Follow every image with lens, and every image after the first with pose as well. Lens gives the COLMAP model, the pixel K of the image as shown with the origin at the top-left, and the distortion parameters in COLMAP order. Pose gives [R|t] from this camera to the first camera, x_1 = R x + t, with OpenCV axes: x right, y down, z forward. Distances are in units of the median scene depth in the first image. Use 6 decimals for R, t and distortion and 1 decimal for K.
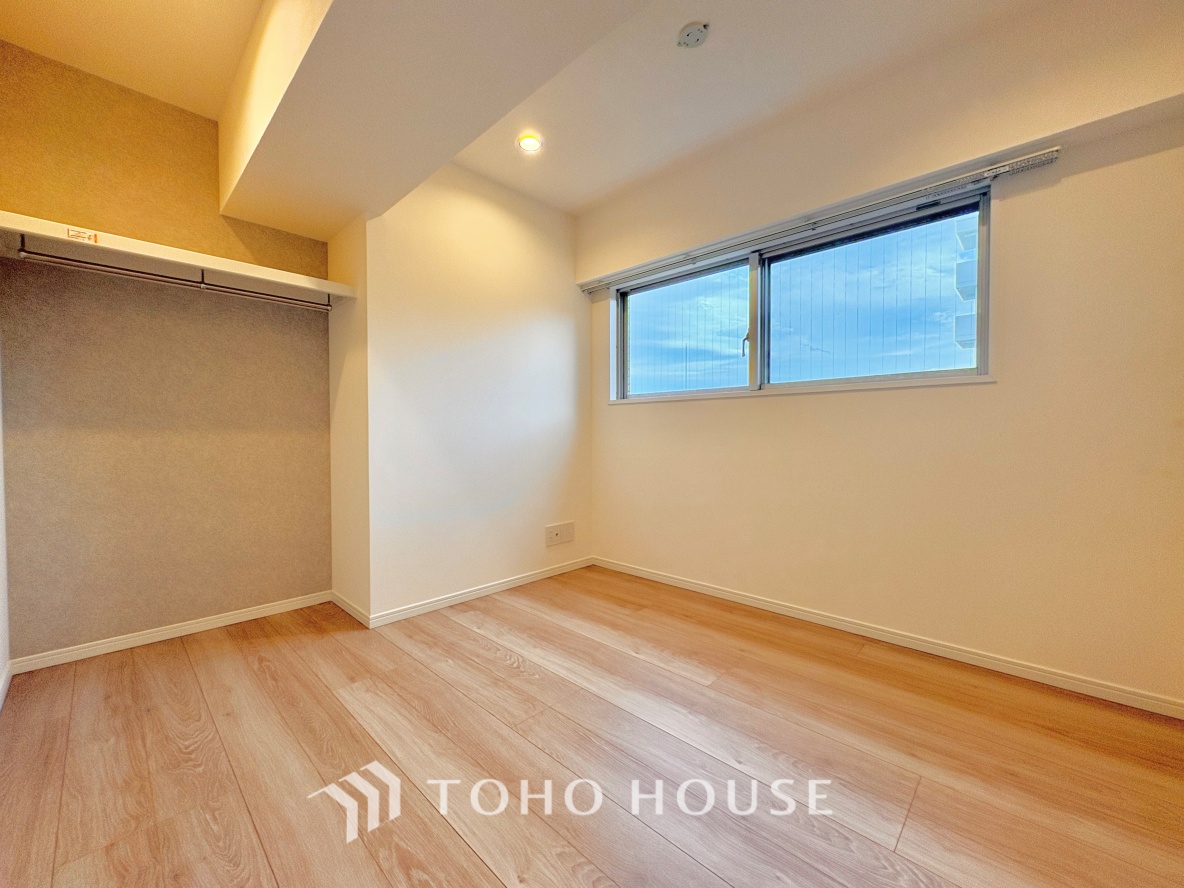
lens RADIAL K [[473.6, 0, 593.6], [0, 473.6, 444.2], [0, 0, 1]] dist [0.003598, -0.000827]
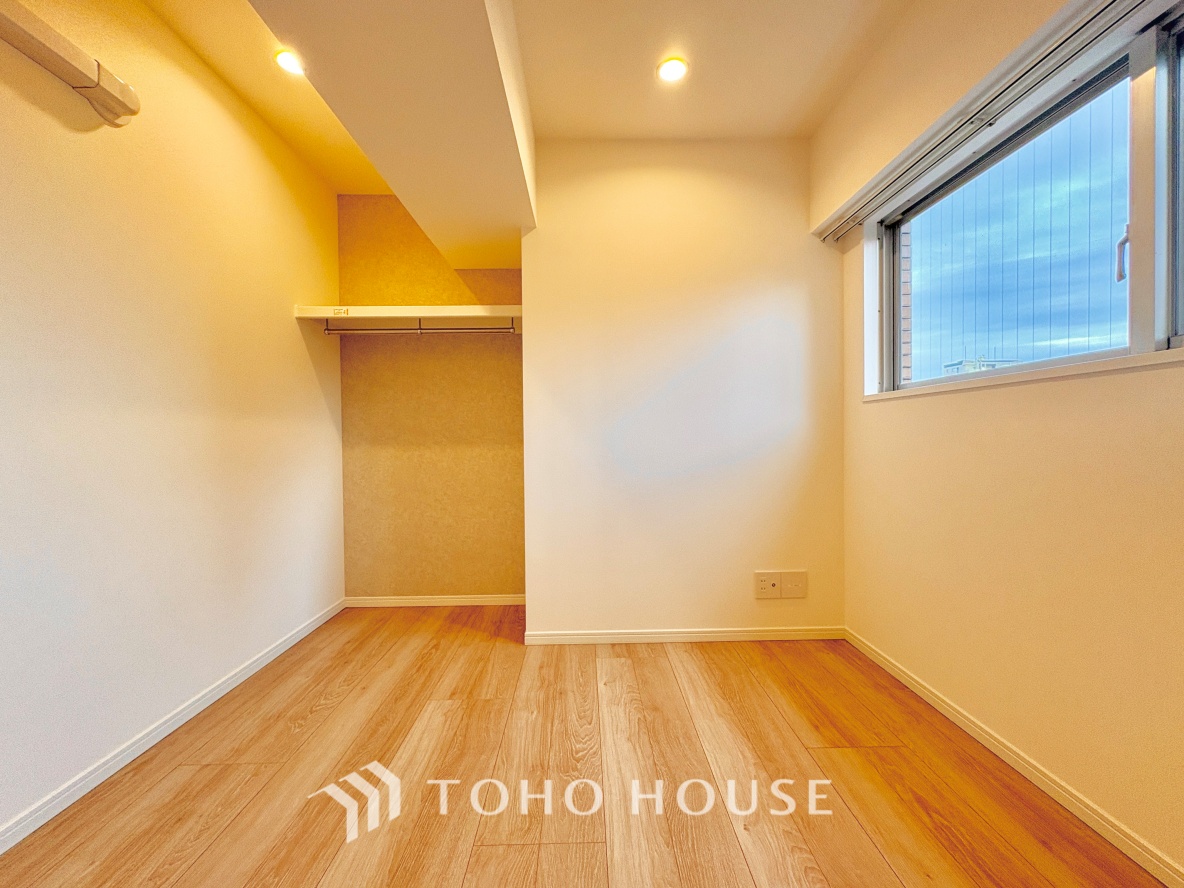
lens RADIAL K [[473.6, 0, 588.3], [0, 473.6, 442.5], [0, 0, 1]] dist [0.003598, -0.000827]
pose [[0.701266, -0.000378, -0.712900, 0.315184], [-0.004906, 0.999974, -0.005356, -0.030114], [0.712883, 0.007254, 0.701245, 0.370798]]
